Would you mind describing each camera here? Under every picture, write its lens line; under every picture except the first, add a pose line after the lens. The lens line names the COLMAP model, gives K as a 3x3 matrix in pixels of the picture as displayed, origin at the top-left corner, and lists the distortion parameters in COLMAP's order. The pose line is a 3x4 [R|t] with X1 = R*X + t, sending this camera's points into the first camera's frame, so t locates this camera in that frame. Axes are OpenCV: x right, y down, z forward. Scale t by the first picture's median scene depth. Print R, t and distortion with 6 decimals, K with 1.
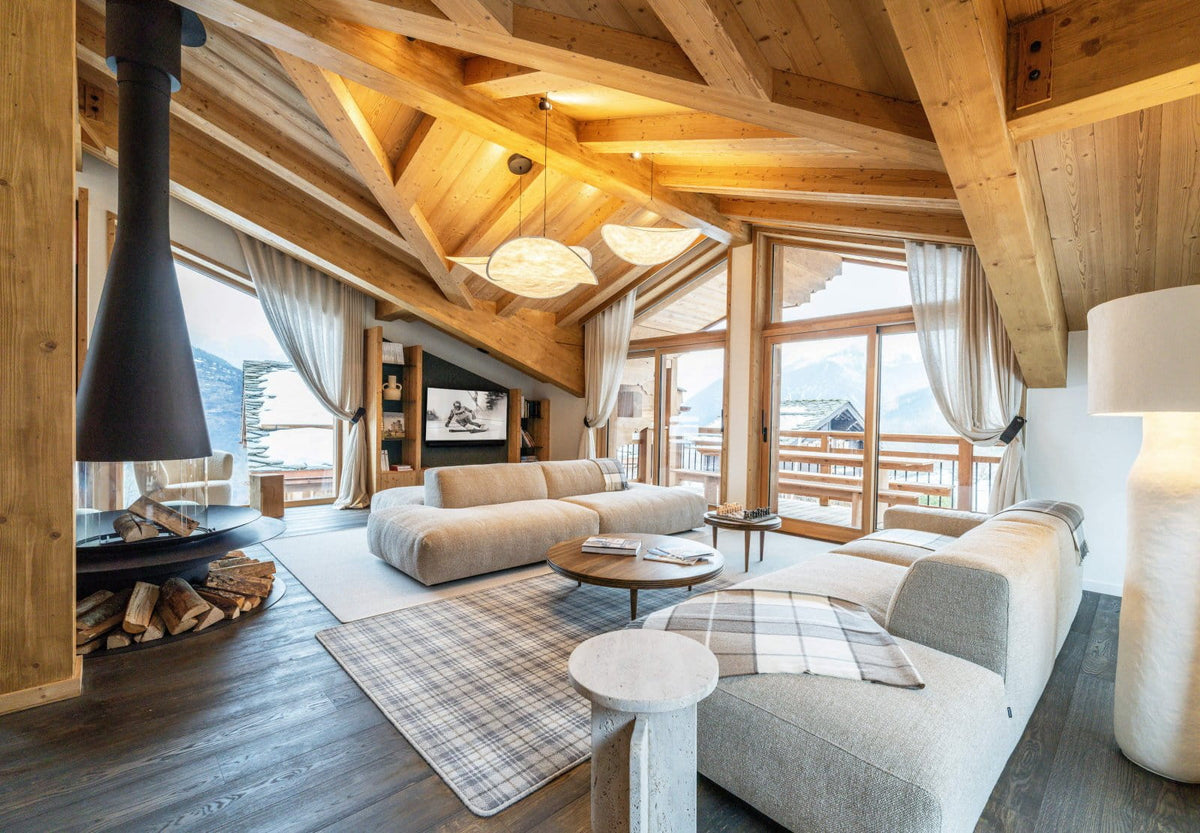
lens RADIAL K [[519.5, 0, 595.5], [0, 519.5, 421.6], [0, 0, 1]] dist [0.002934, 0.000291]
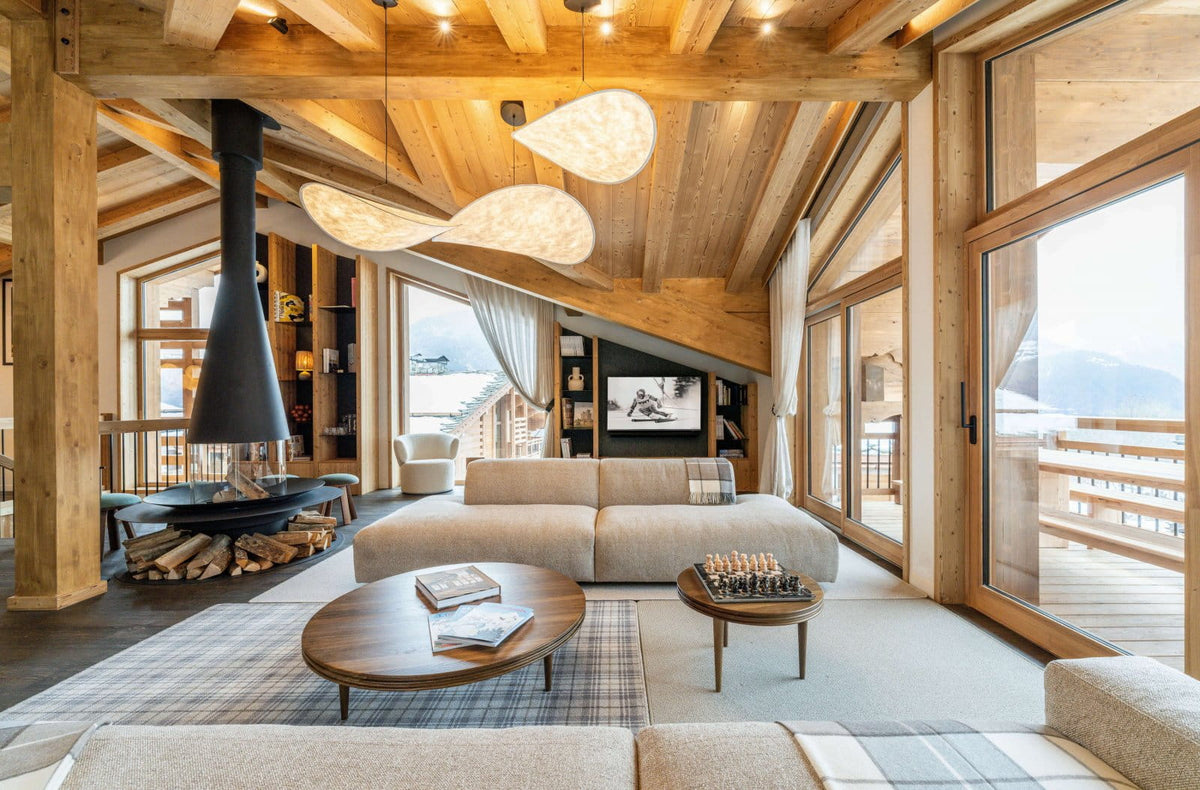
lens RADIAL K [[490.4, 0, 604.7], [0, 490.4, 400.6], [0, 0, 1]] dist [0.001089, 0.000104]
pose [[0.735421, -0.026390, -0.677097, 0.321653], [0.012488, 0.999599, -0.025397, 0.003565], [0.677496, 0.010222, 0.735456, 0.323313]]
